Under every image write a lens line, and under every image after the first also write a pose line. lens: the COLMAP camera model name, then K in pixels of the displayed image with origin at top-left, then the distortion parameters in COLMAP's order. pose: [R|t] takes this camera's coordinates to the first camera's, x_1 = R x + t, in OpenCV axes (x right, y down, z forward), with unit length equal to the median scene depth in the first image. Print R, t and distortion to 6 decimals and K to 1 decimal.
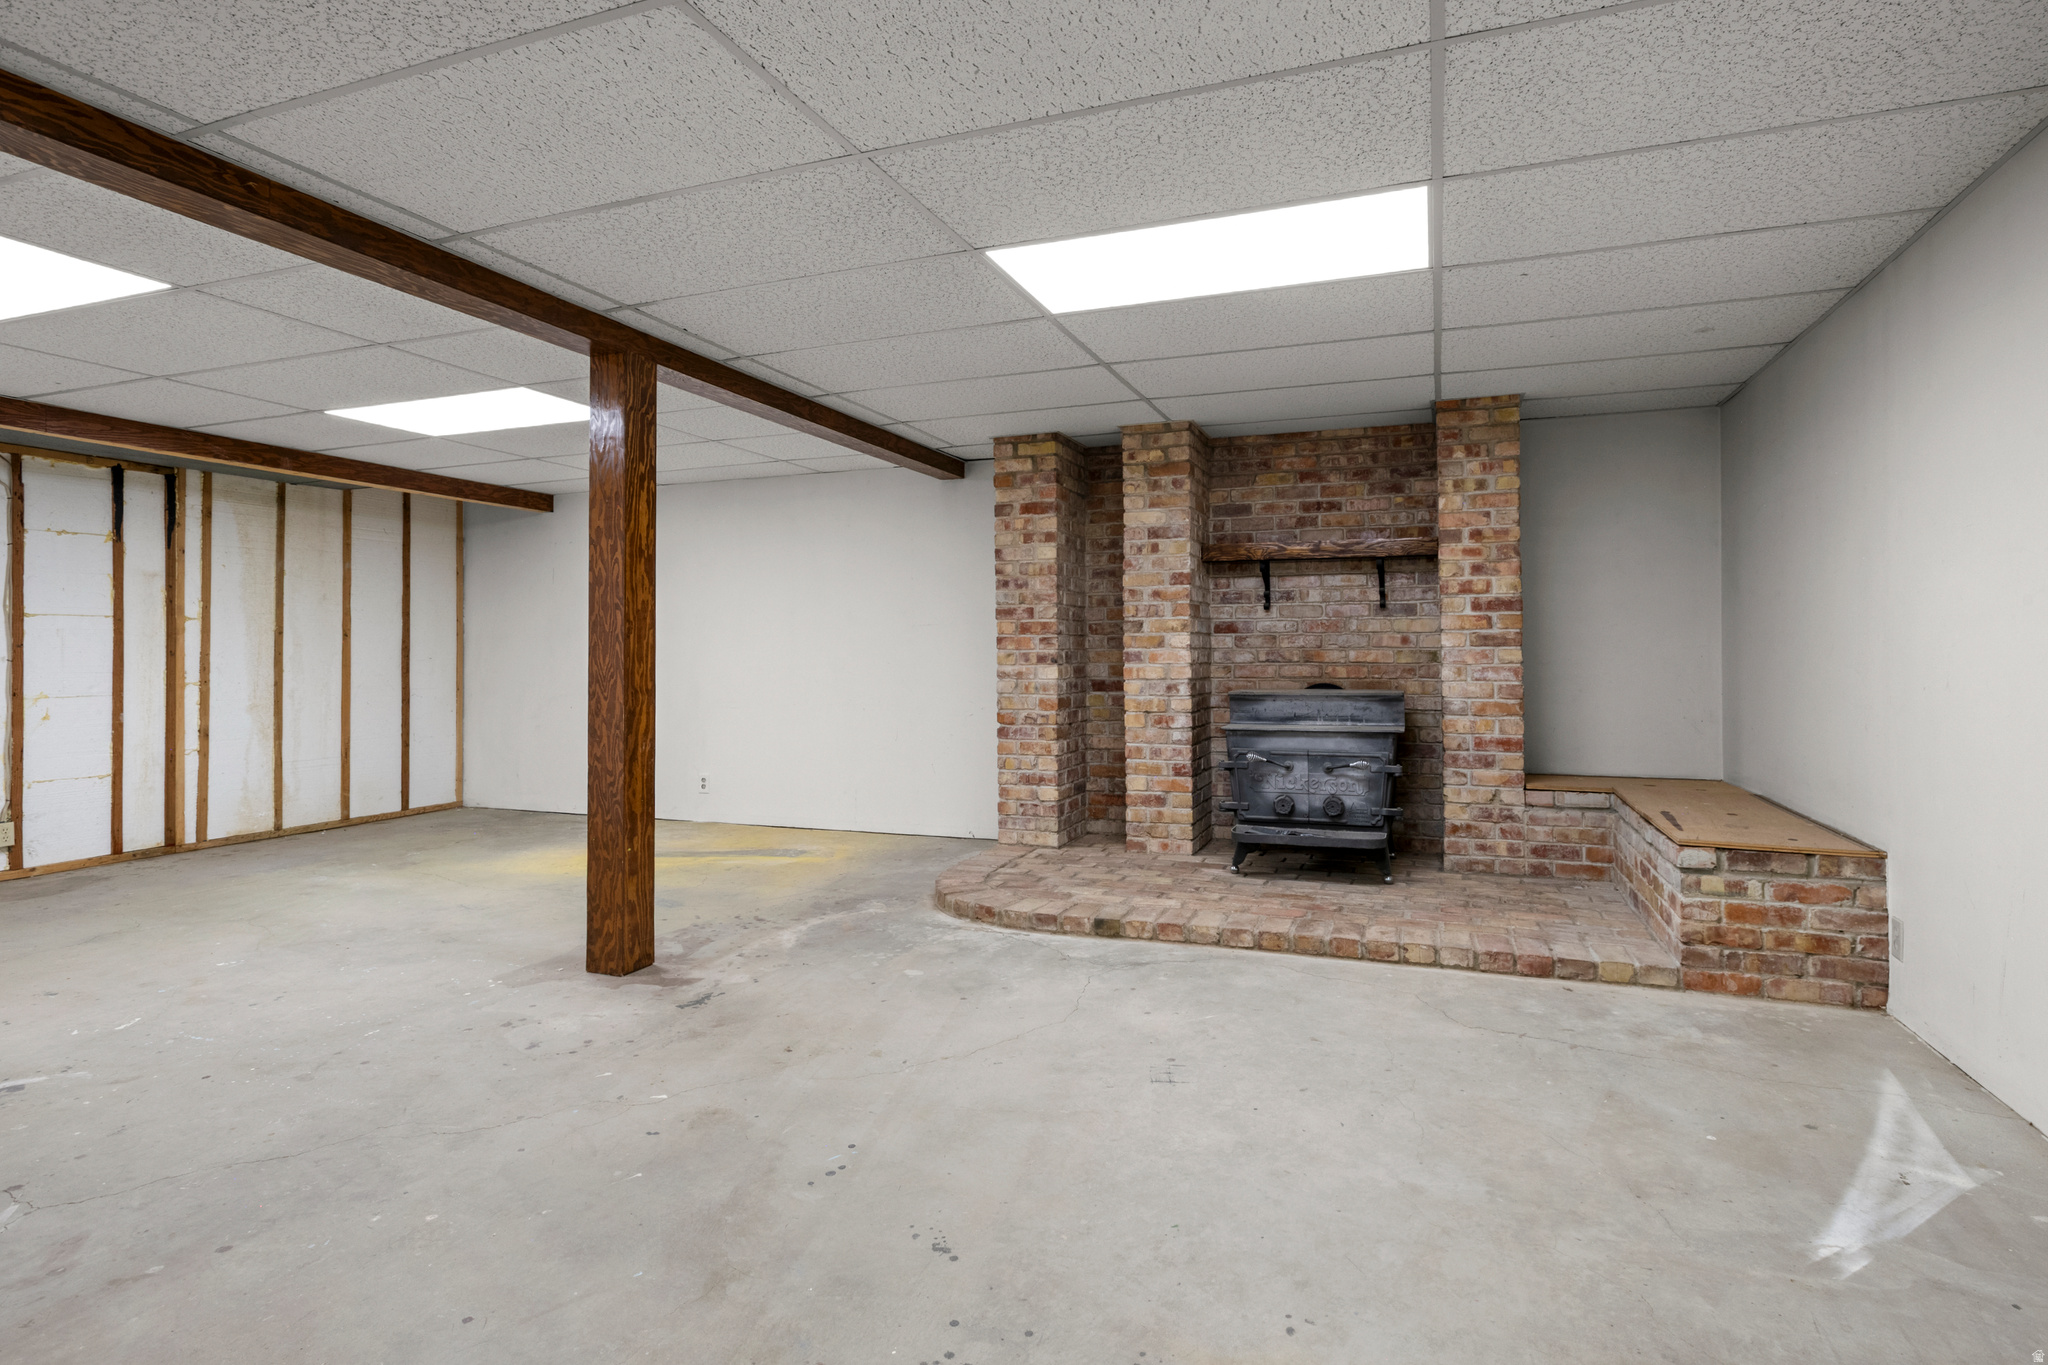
lens RADIAL K [[1039.4, 0, 1021.1], [0, 1039.4, 668.0], [0, 0, 1]] dist [-0.007397, 0.001067]
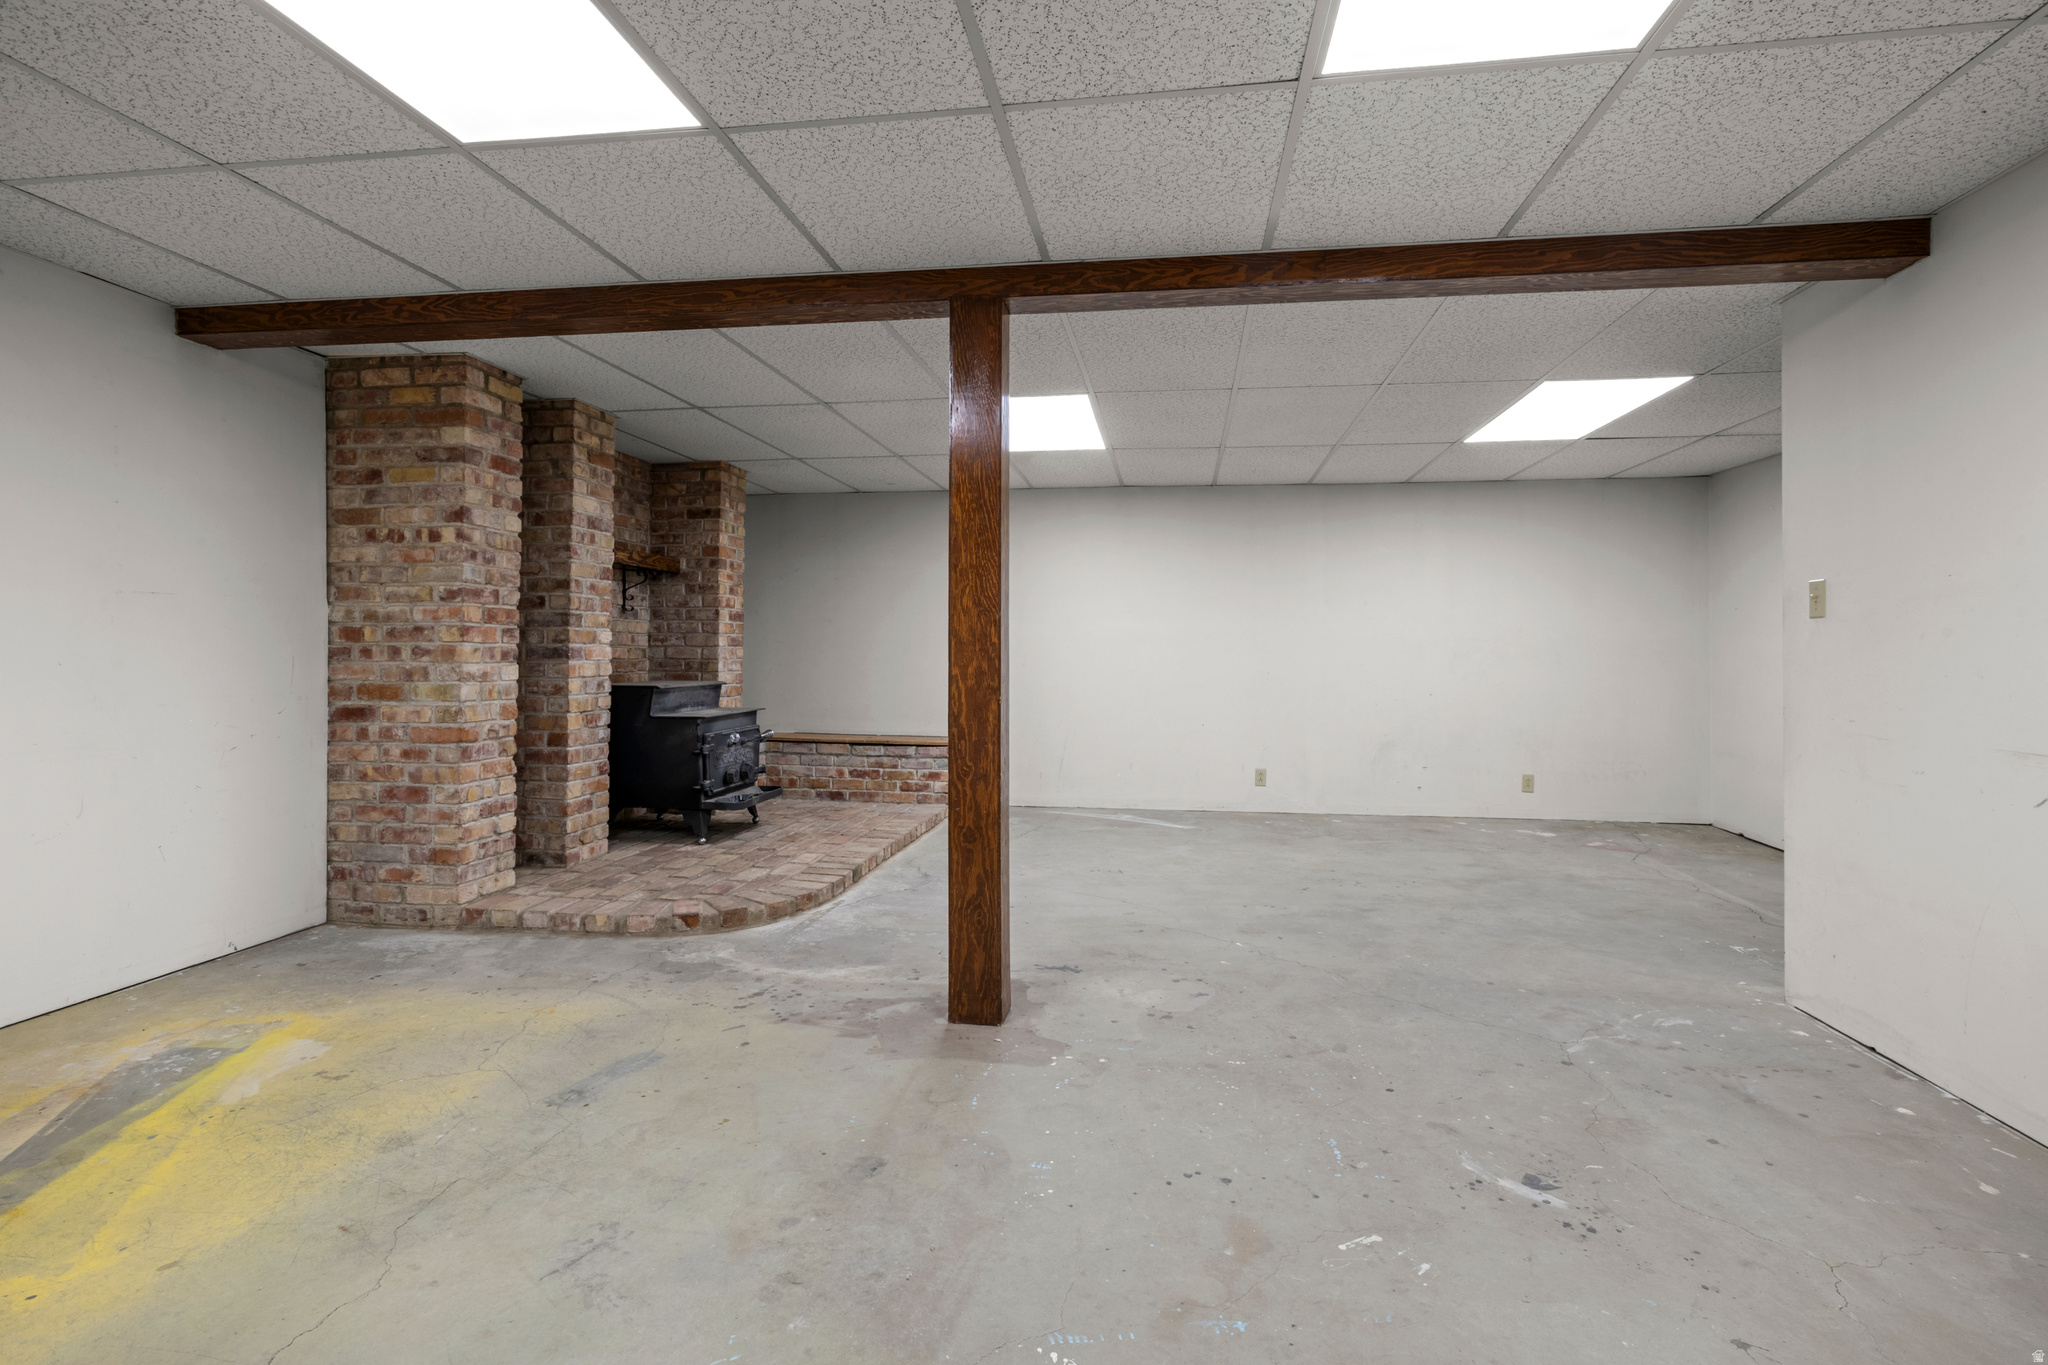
lens RADIAL K [[1039.4, 0, 1017.9], [0, 1039.4, 675.4], [0, 0, 1]] dist [-0.007397, 0.001067]
pose [[-0.223375, -0.021030, 0.974506, -0.889031], [0.002739, 0.999750, 0.022203, -0.010524], [-0.974729, 0.007629, -0.223262, 0.836057]]
